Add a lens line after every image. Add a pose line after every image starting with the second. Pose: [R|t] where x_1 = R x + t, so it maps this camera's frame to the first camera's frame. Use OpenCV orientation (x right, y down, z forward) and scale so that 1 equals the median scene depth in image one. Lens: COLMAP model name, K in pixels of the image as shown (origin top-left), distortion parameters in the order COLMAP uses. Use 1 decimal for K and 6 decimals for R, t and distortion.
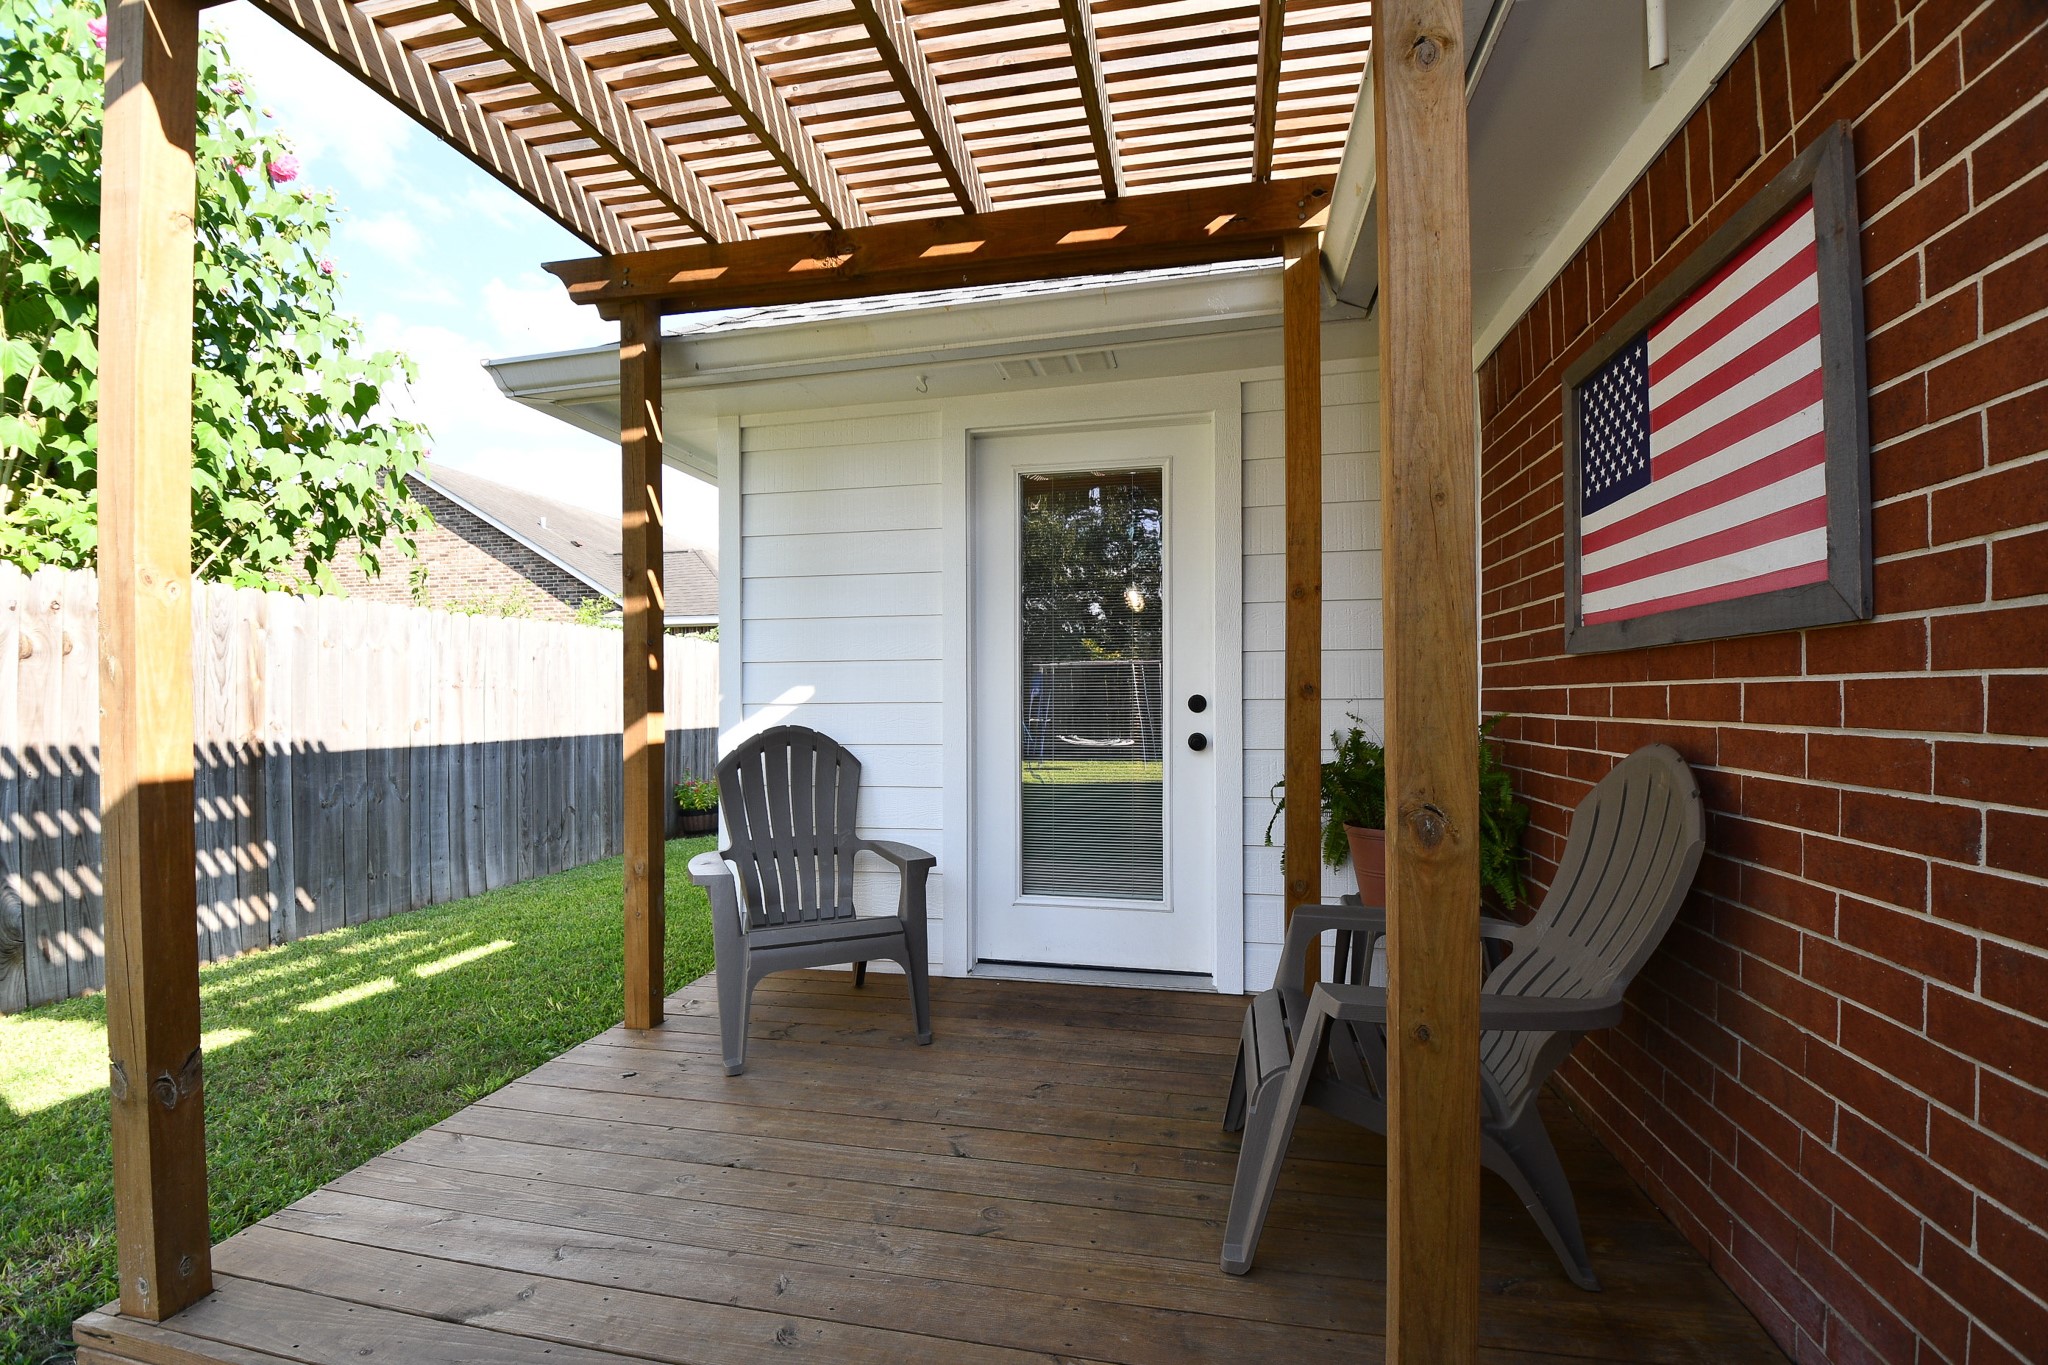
lens RADIAL K [[919.3, 0, 1032.4], [0, 919.3, 693.1], [0, 0, 1]] dist [0.001325, -0.005925]
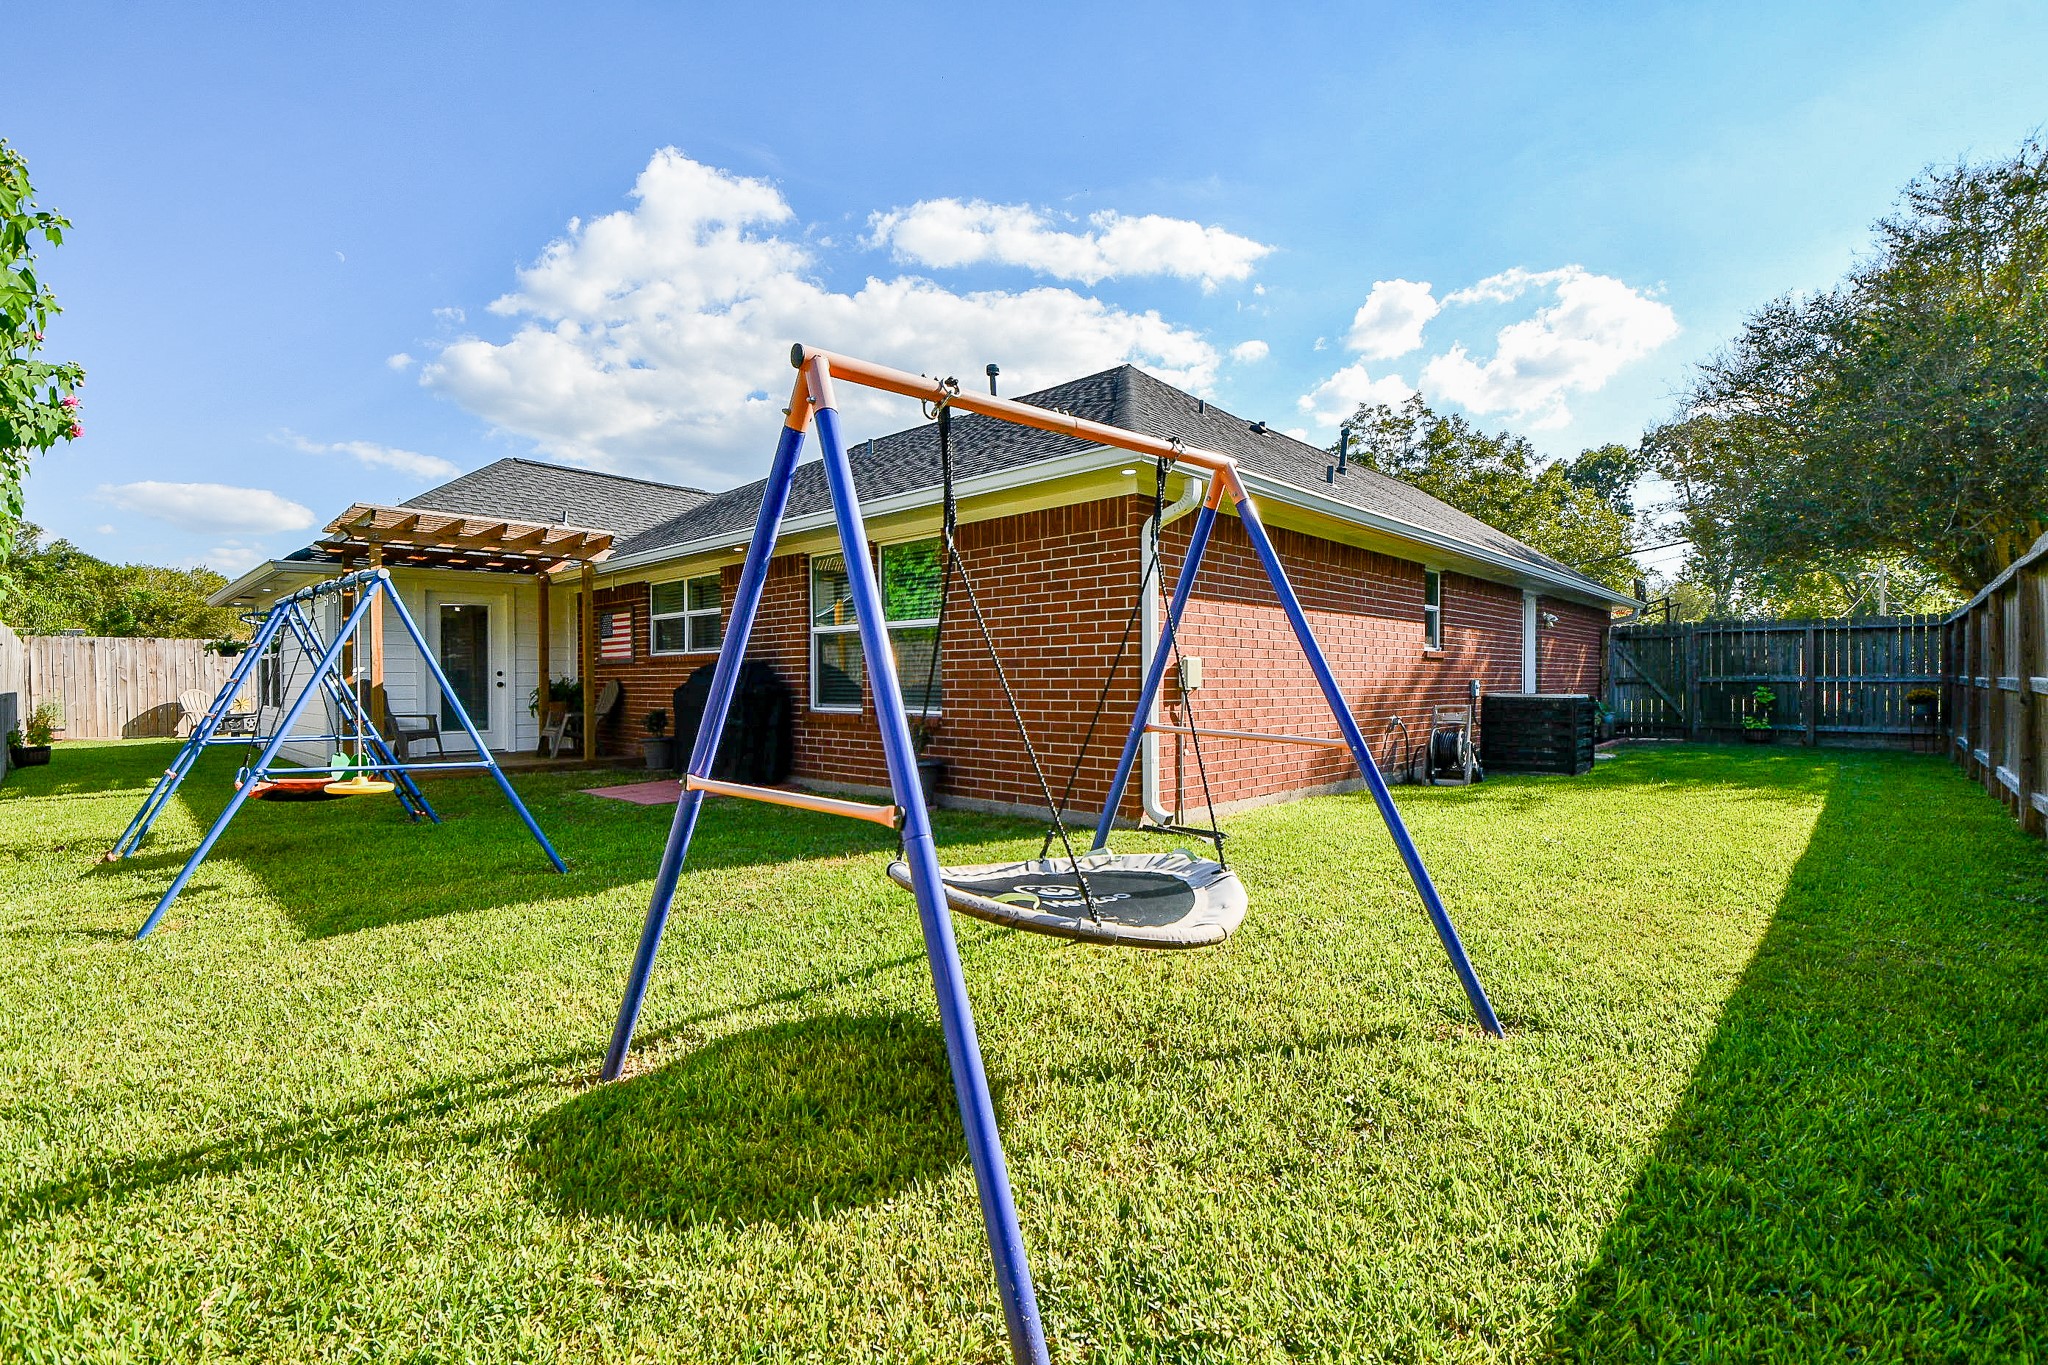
lens RADIAL K [[919.3, 0, 1024.9], [0, 919.3, 678.3], [0, 0, 1]] dist [0.001325, -0.005925]
pose [[0.542871, -0.003533, 0.839809, -2.594641], [0.000236, 0.999992, 0.004054, 0.021508], [-0.839816, -0.002002, 0.542867, -4.034461]]
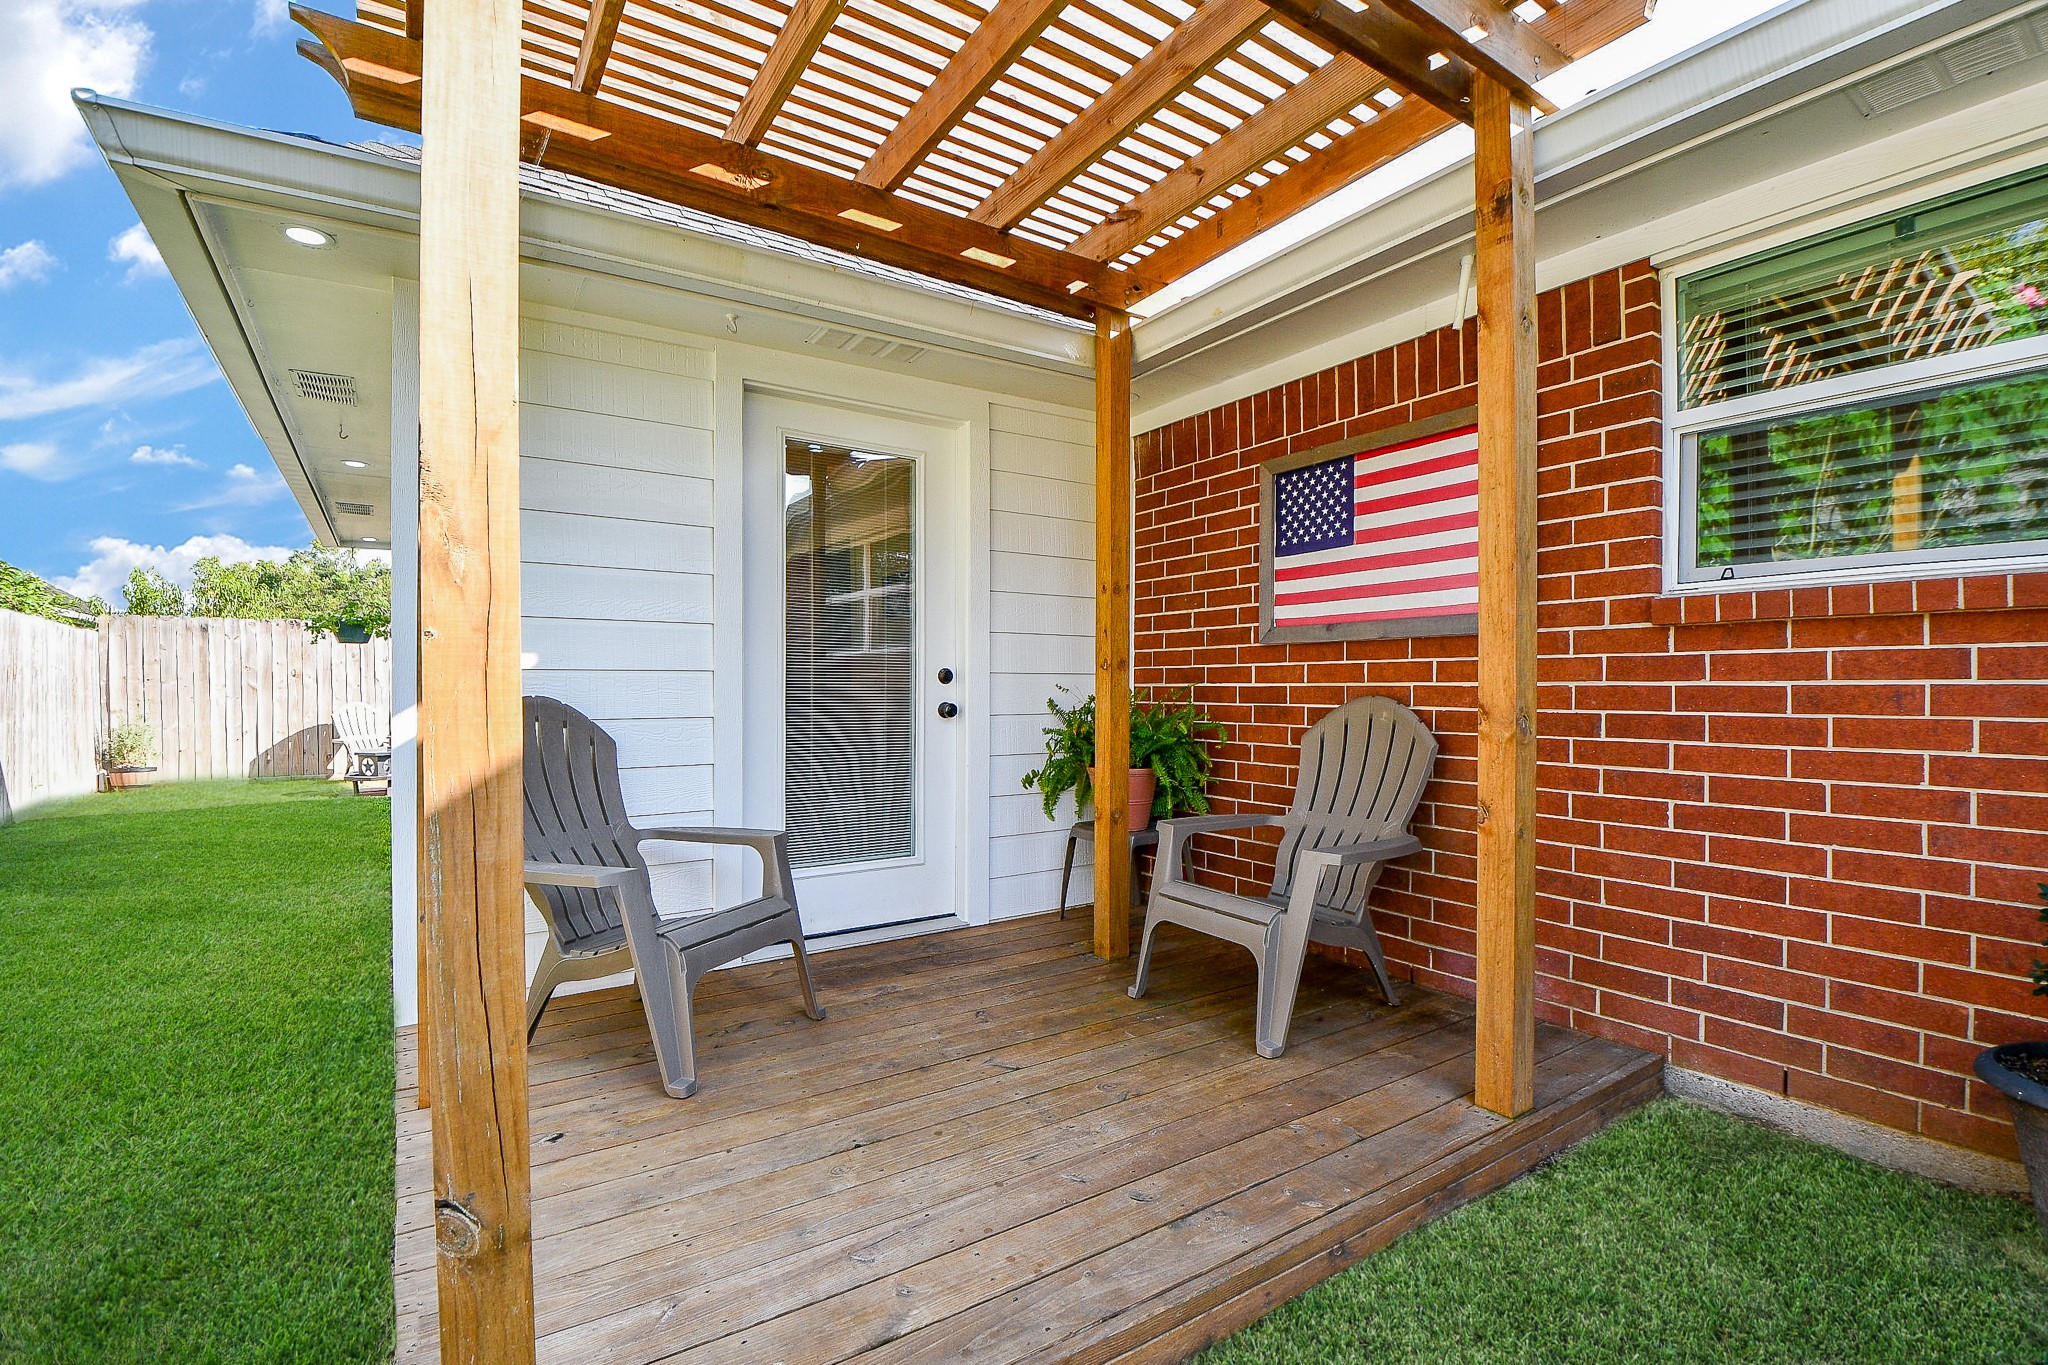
lens RADIAL K [[919.3, 0, 1040.5], [0, 919.3, 692.0], [0, 0, 1]] dist [0.001325, -0.005925]
pose [[0.696159, 0.000343, 0.717887, -0.823454], [-0.006725, 0.999959, 0.006043, 0.033451], [-0.717856, -0.009035, 0.696133, 0.191158]]
